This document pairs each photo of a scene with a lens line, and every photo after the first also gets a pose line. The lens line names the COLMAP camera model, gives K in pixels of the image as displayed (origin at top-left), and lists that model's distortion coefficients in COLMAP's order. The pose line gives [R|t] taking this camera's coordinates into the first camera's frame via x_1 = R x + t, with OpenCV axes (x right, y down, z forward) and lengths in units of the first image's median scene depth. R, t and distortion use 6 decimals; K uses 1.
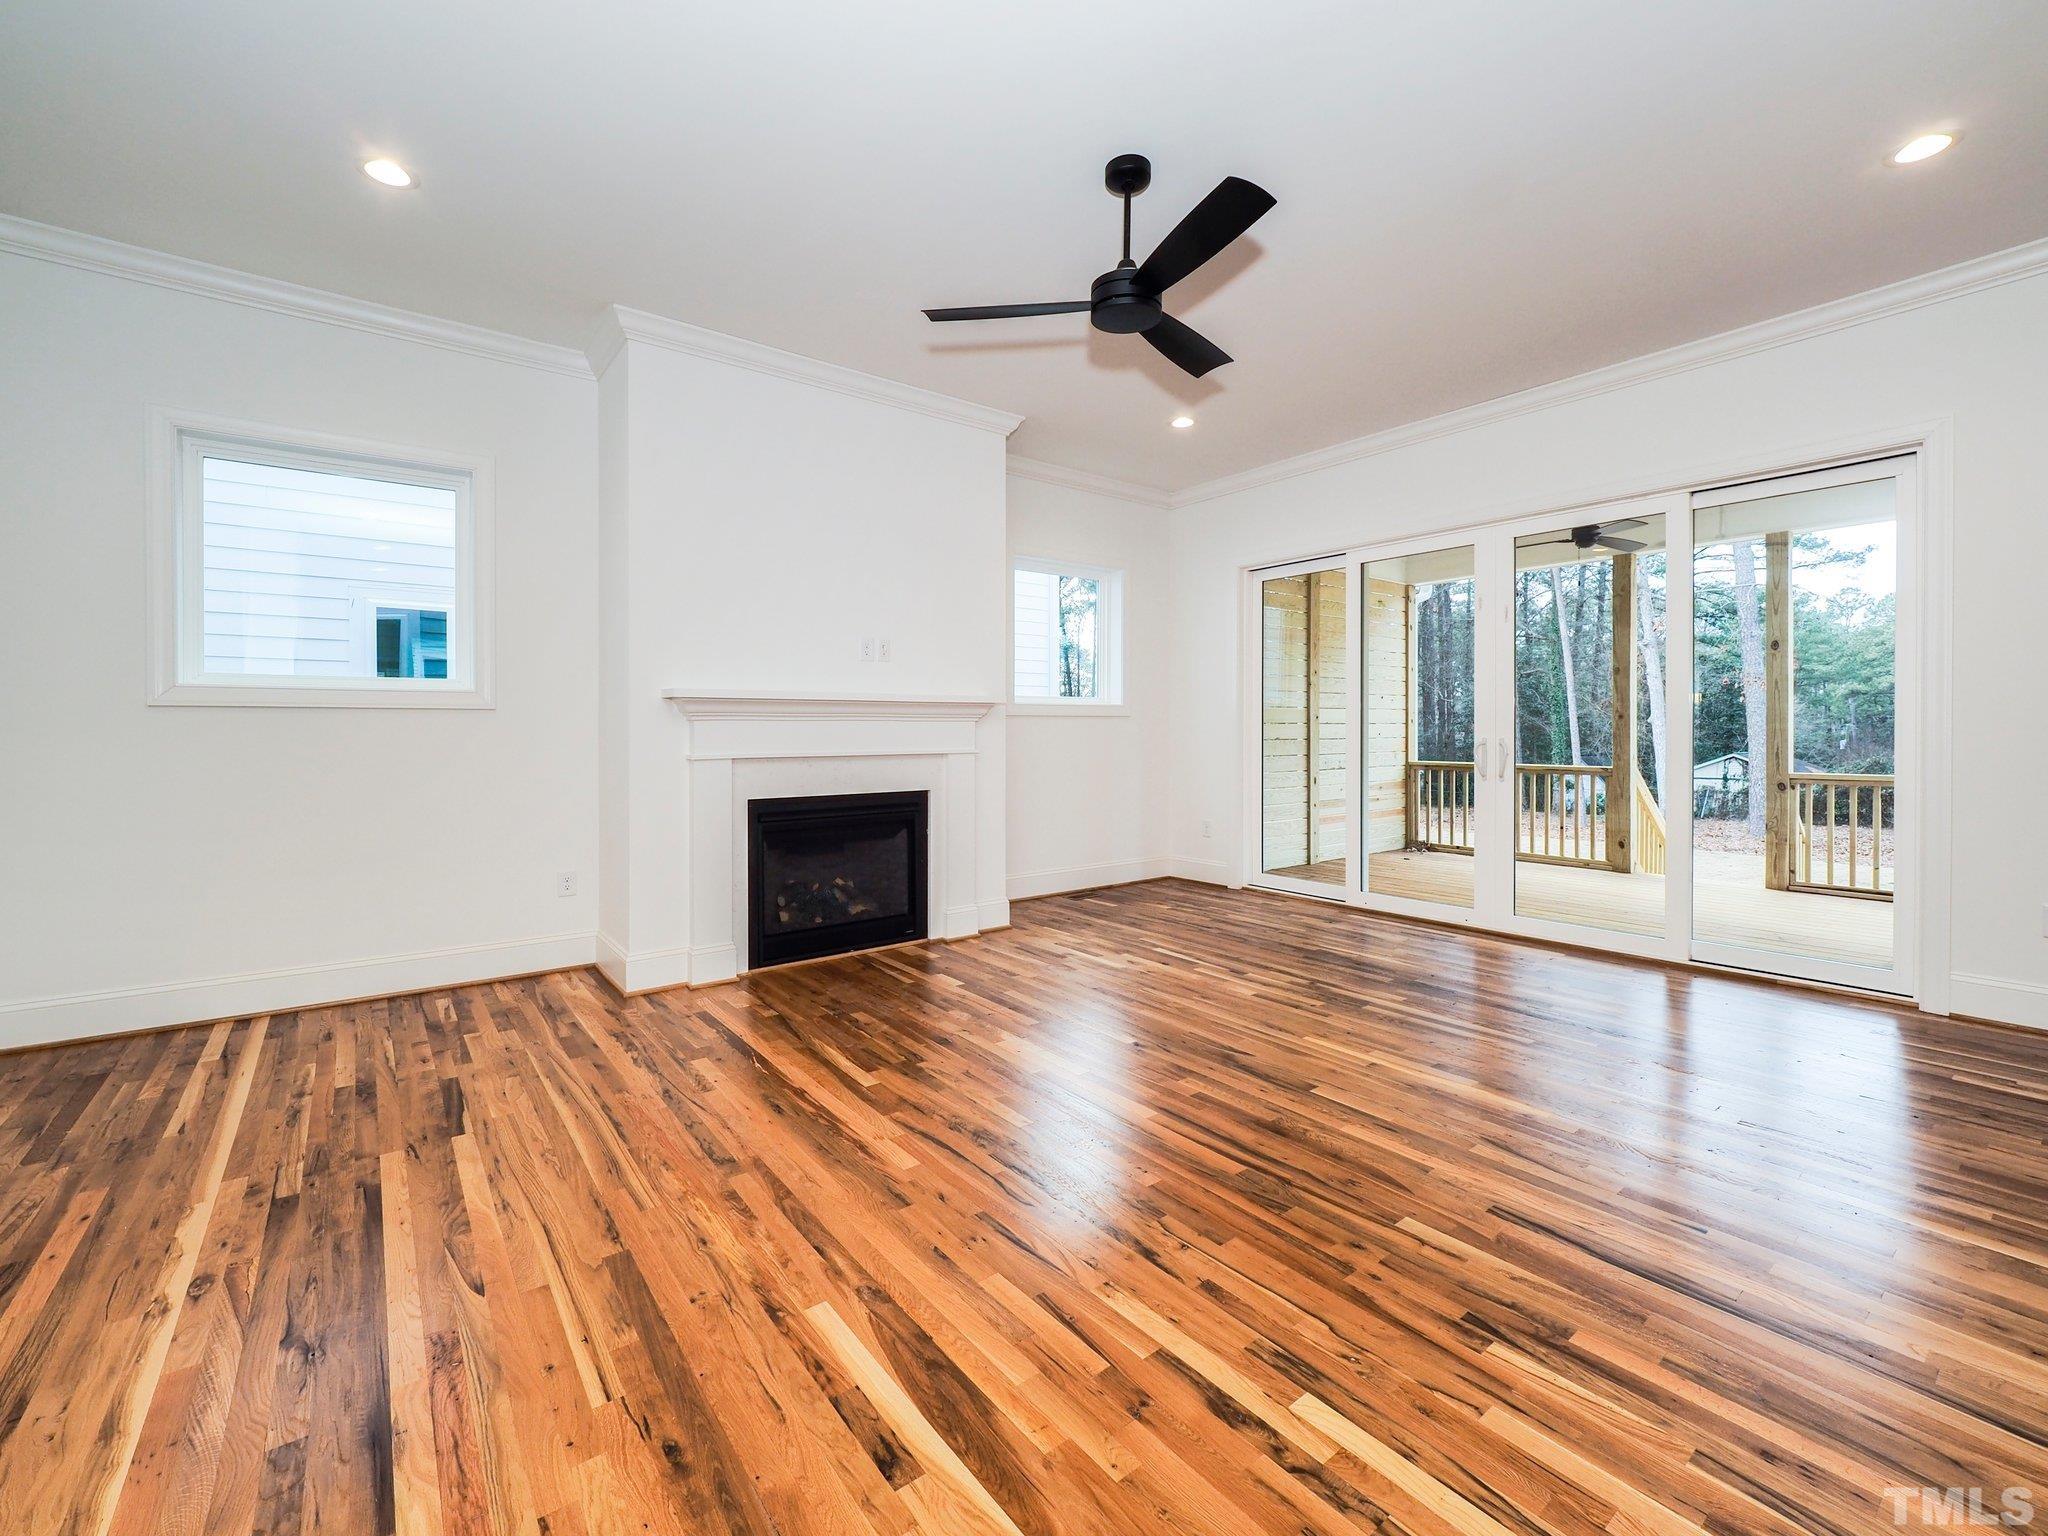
lens RADIAL K [[875.5, 0, 997.2], [0, 875.5, 740.1], [0, 0, 1]] dist [-0.010885, 0.000042]
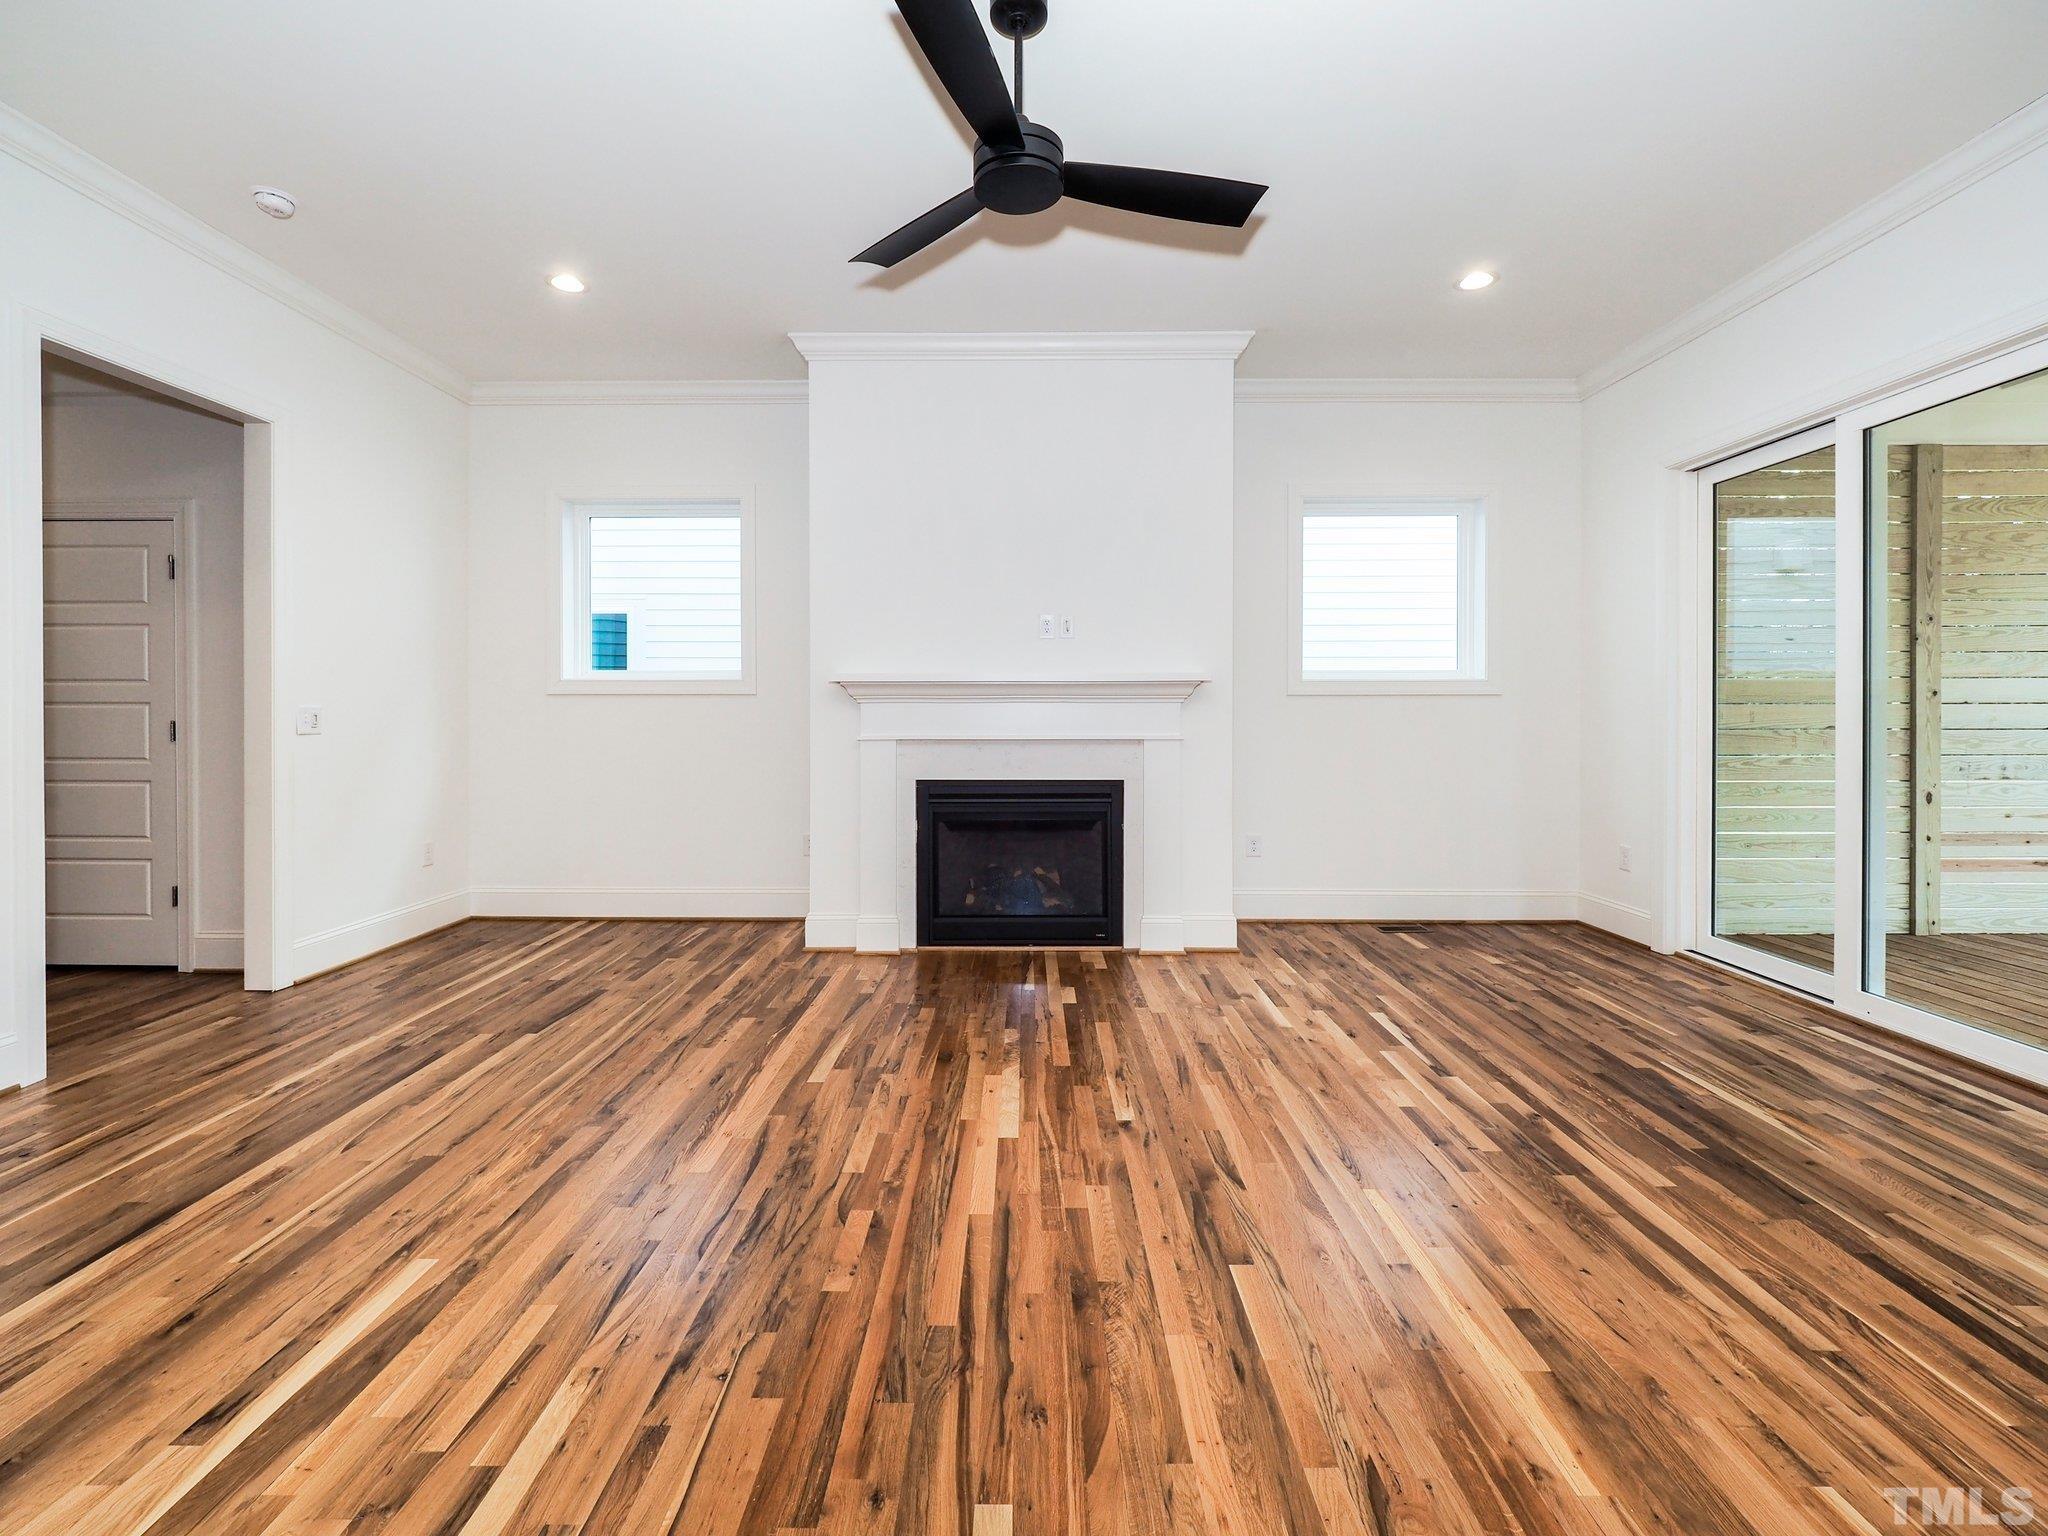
lens RADIAL K [[875.5, 0, 1009.4], [0, 875.5, 717.8], [0, 0, 1]] dist [-0.010885, 0.000042]
pose [[0.790678, 0.006742, -0.612195, 0.594641], [-0.009135, 0.999958, -0.000785, -0.006841], [0.612164, 0.006213, 0.790706, 0.360196]]
